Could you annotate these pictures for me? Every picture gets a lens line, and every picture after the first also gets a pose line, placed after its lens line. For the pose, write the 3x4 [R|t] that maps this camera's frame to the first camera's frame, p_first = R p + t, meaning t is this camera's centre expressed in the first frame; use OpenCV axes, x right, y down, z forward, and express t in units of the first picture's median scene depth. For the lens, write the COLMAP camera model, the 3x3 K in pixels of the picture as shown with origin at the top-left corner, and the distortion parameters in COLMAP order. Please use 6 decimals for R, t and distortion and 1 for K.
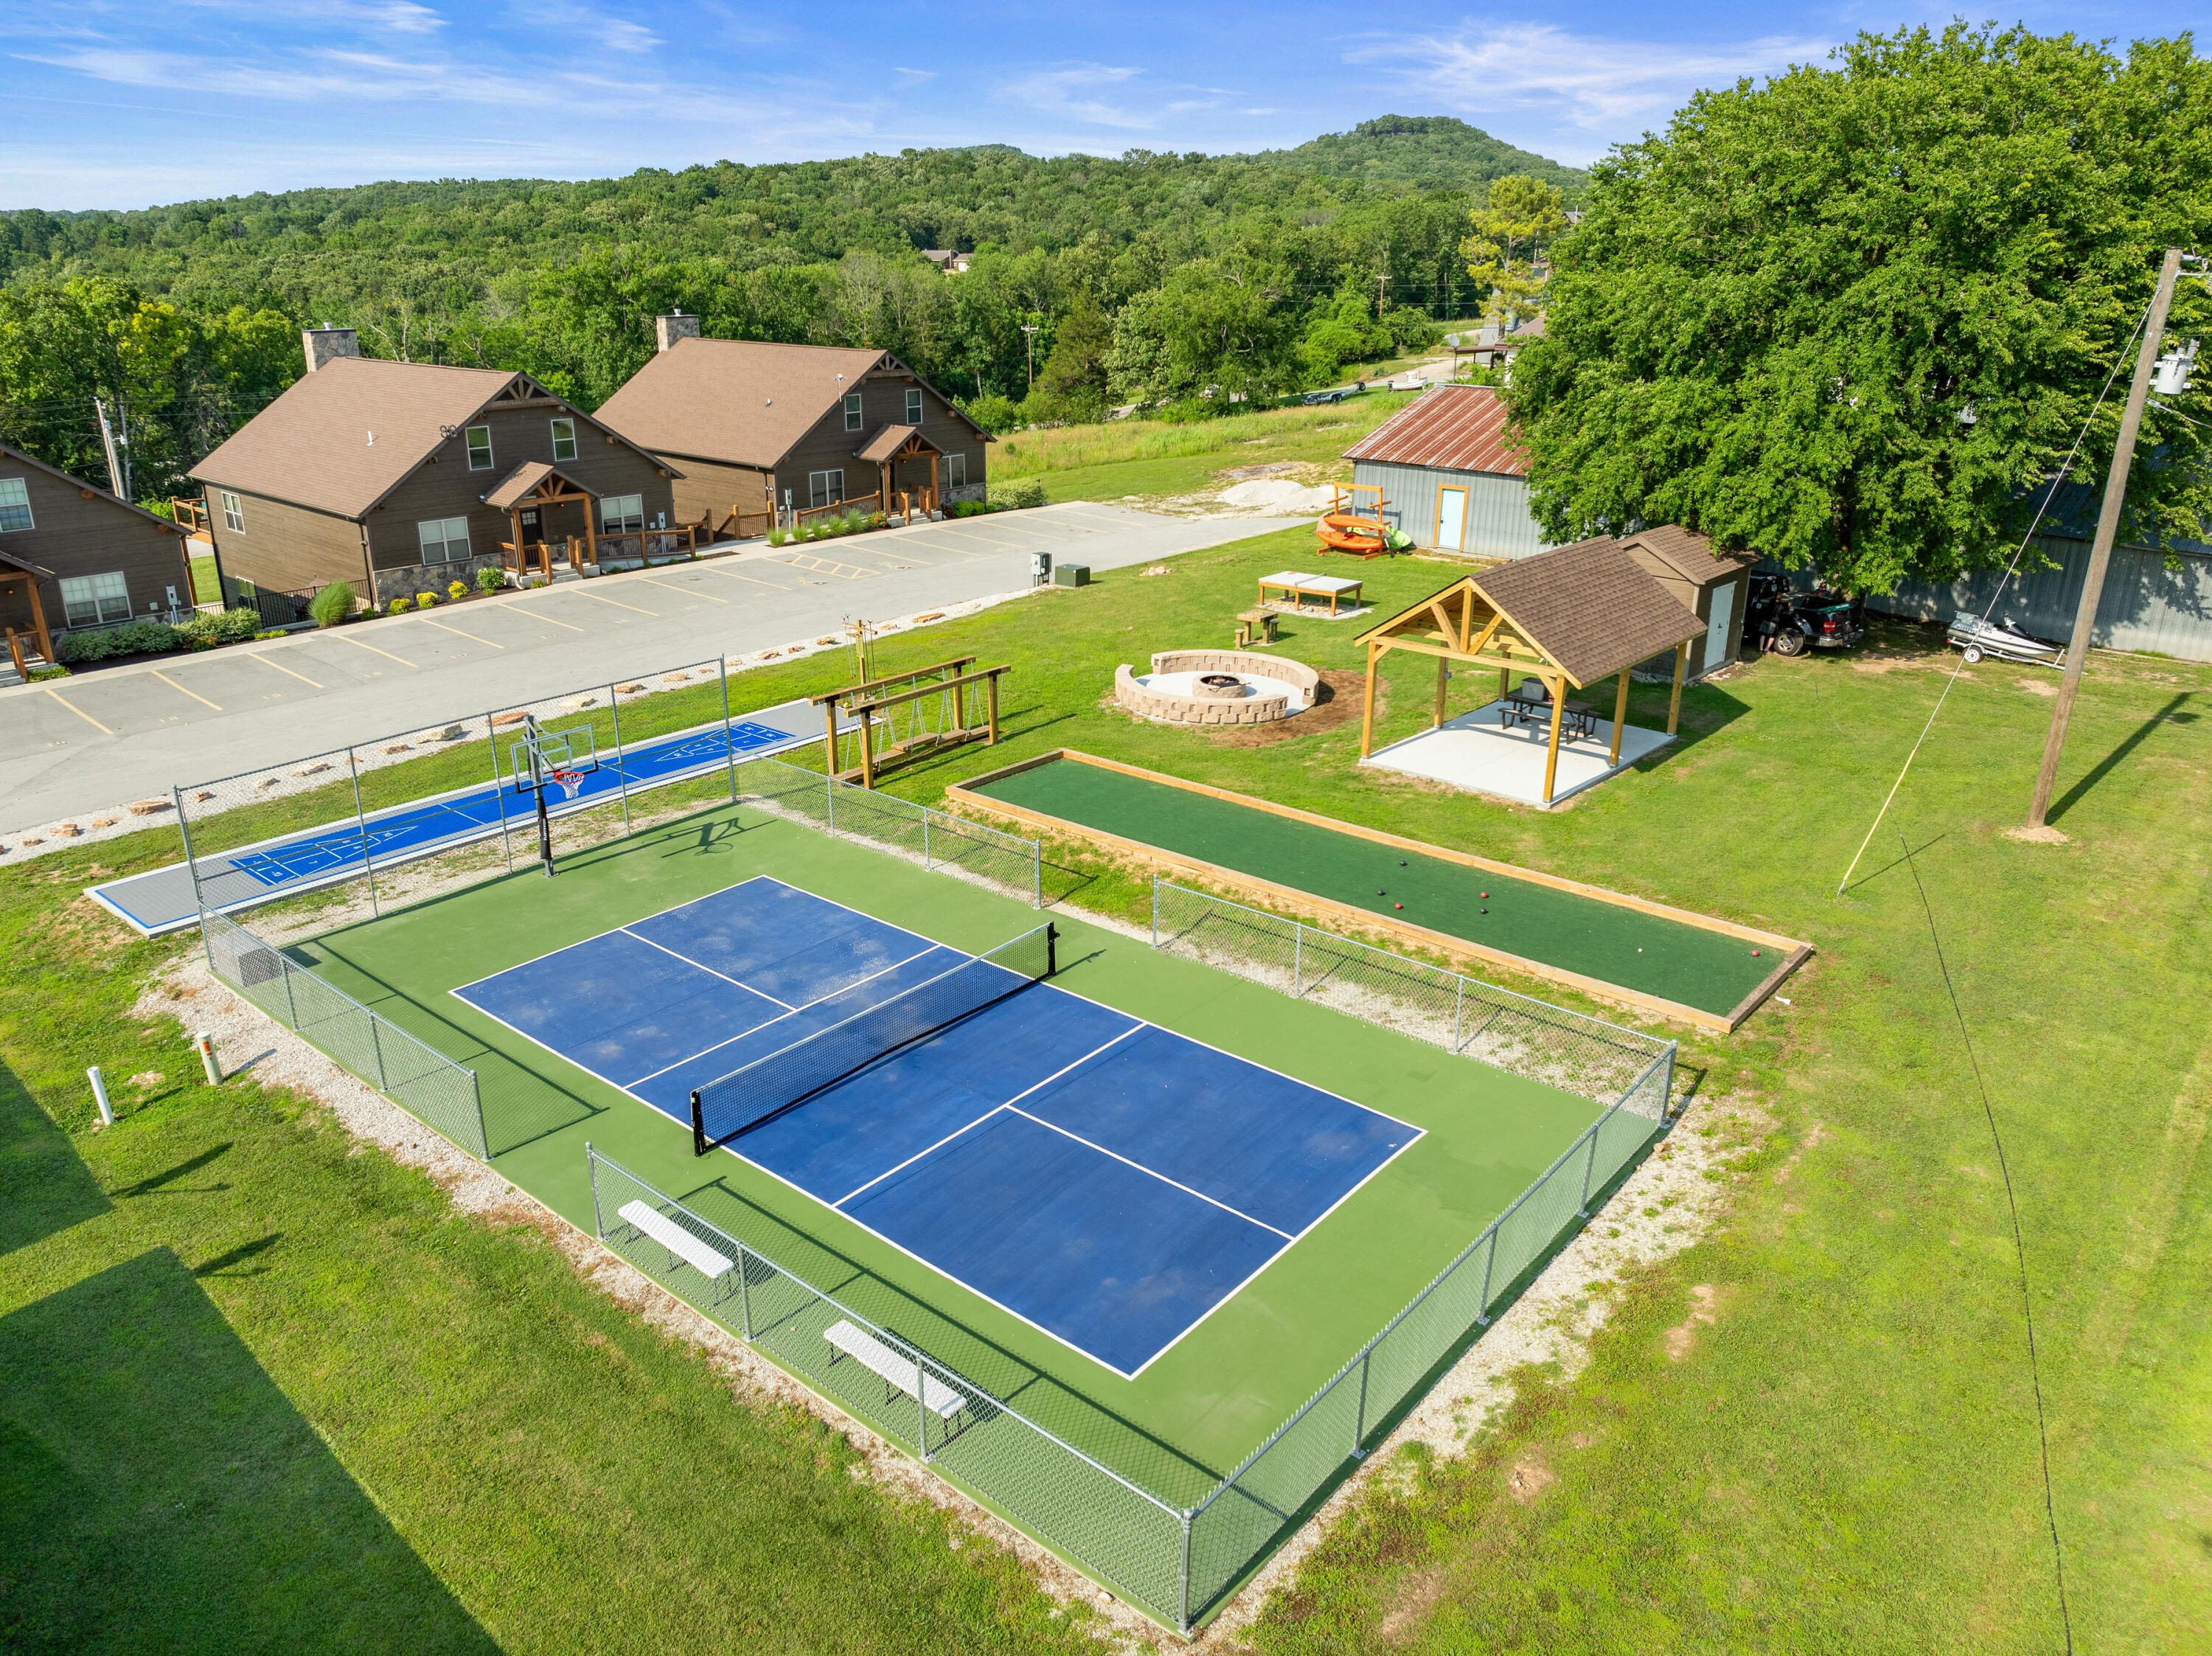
lens RADIAL K [[1556.8, 0, 1106.0], [0, 1556.8, 828.0], [0, 0, 1]] dist [-0.029691, -0.007794]
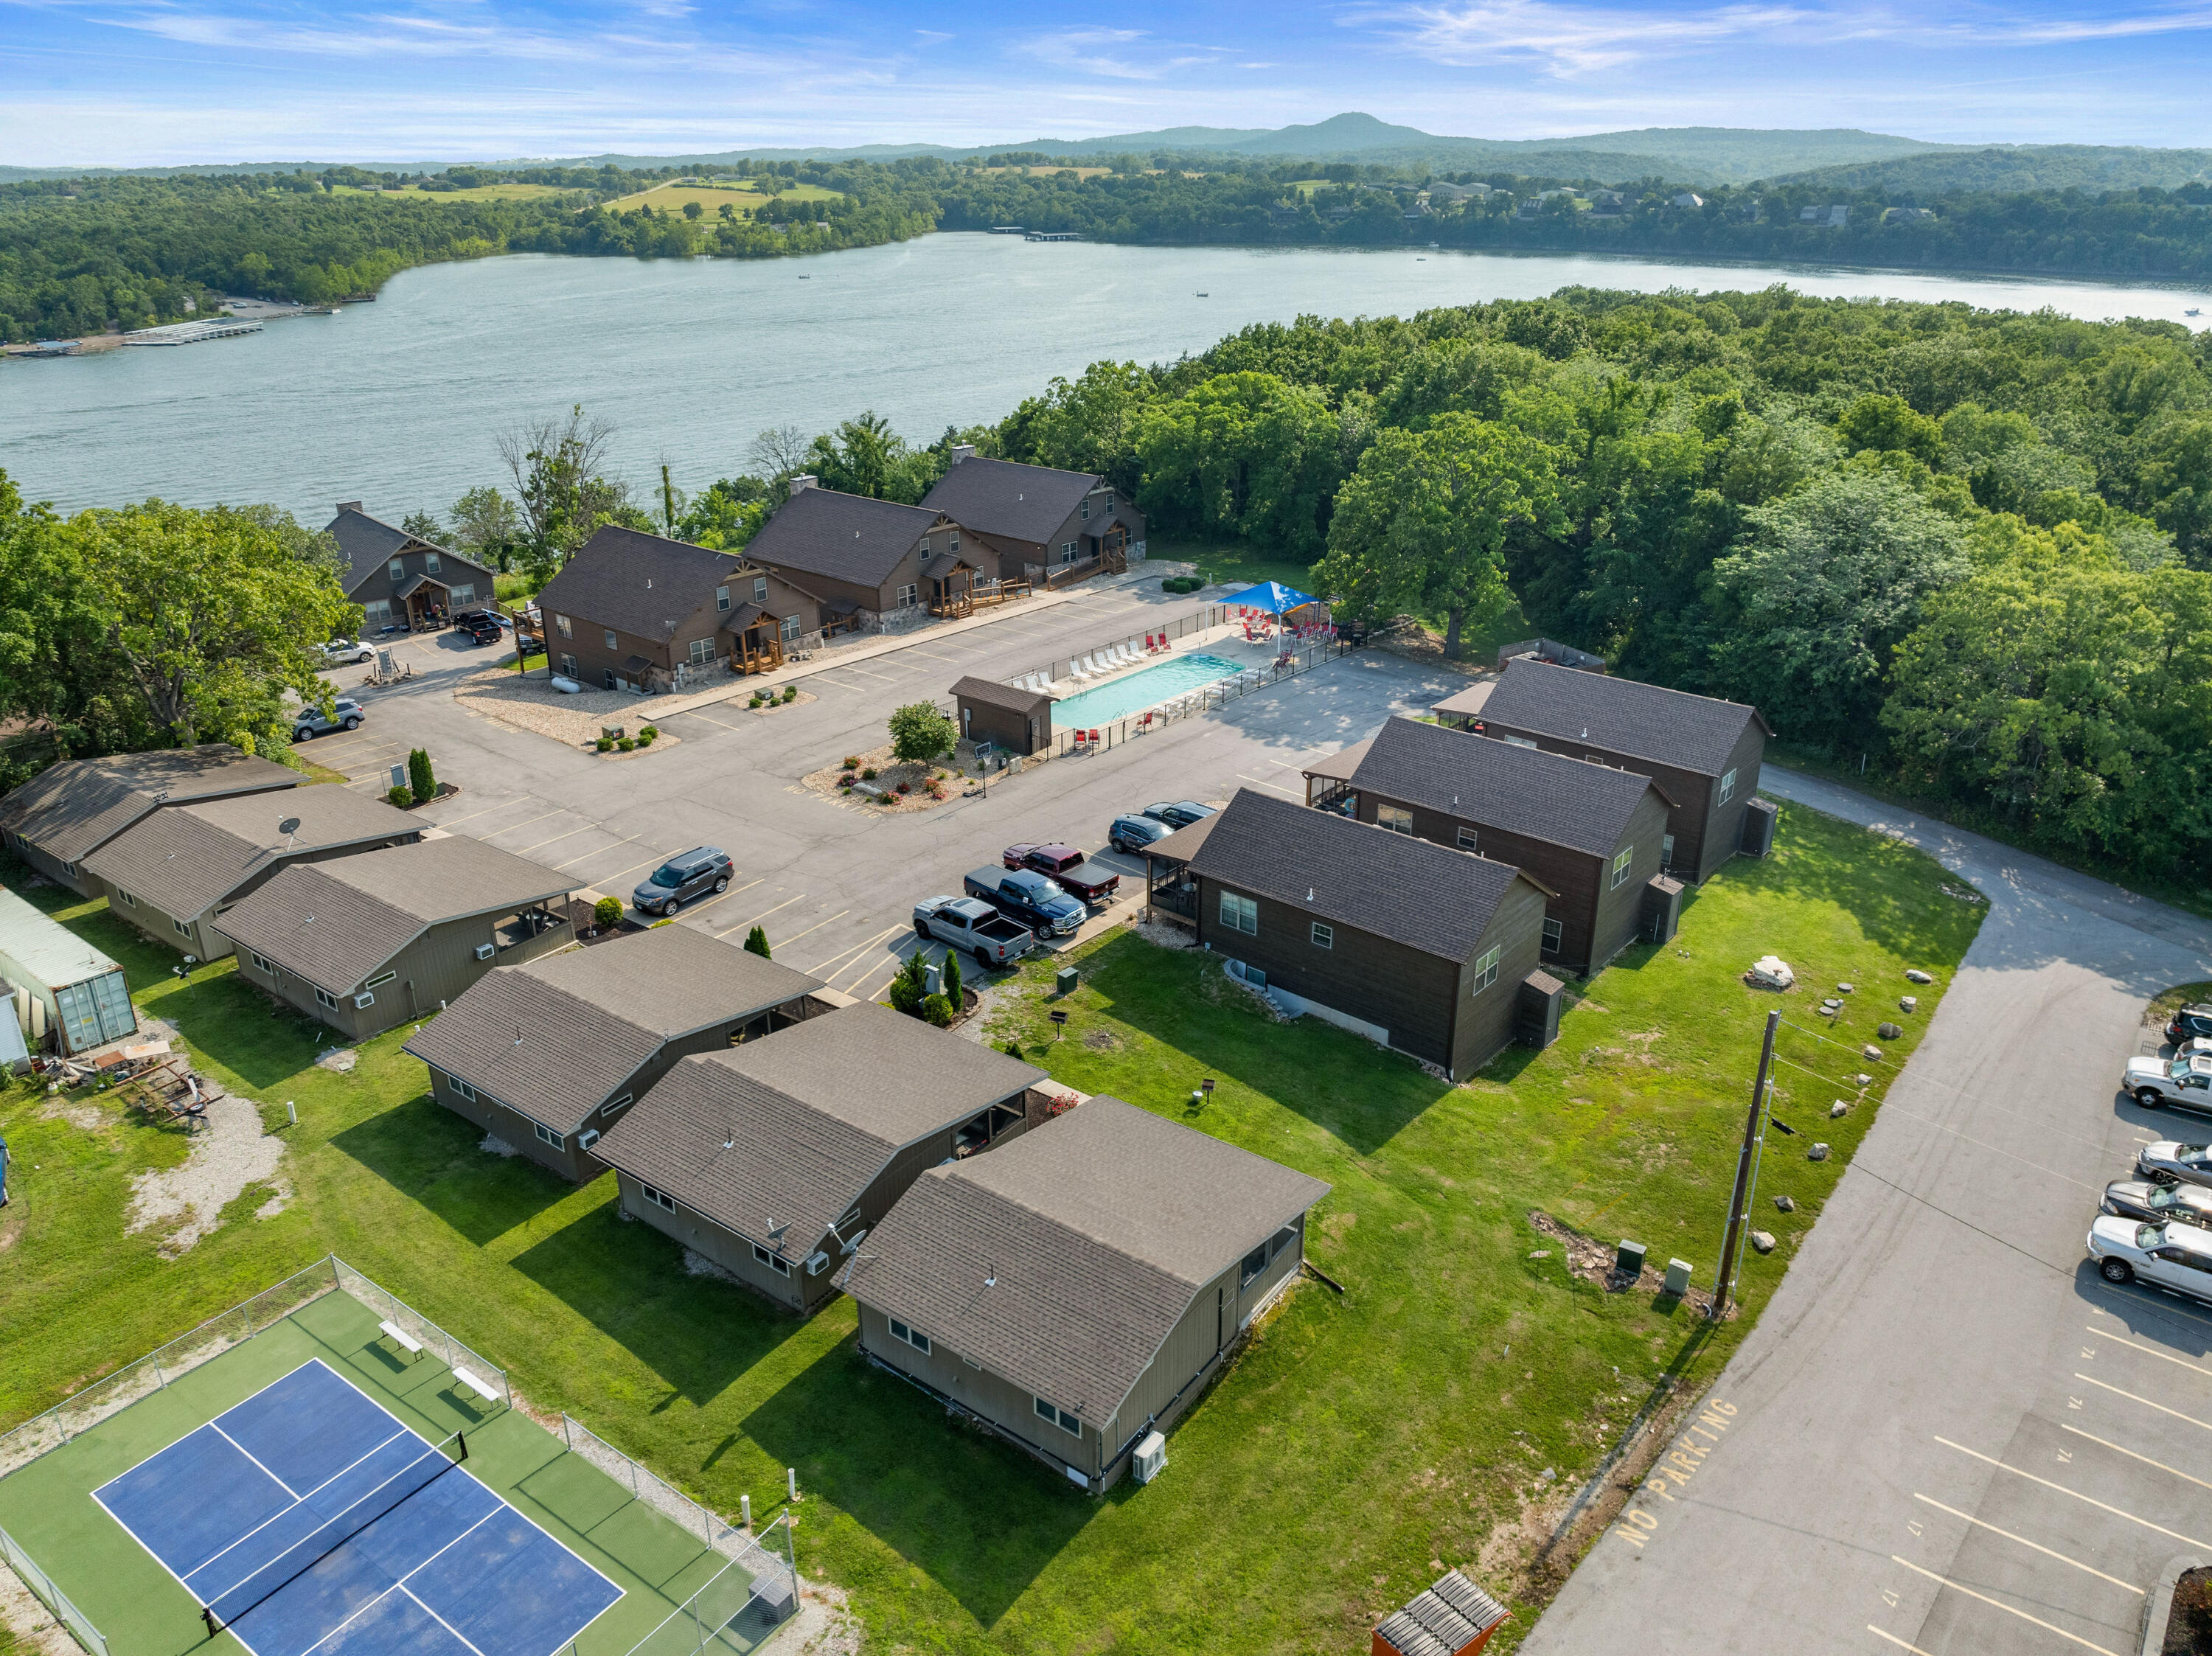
lens RADIAL K [[1564.7, 0, 1104.4], [0, 1564.7, 818.7], [0, 0, 1]] dist [-0.048338, 0.021094]
pose [[-0.997042, 0.030839, -0.070404, -0.368017], [-0.026365, 0.723188, 0.690148, -0.688800], [0.072199, 0.689962, -0.720236, 0.727526]]
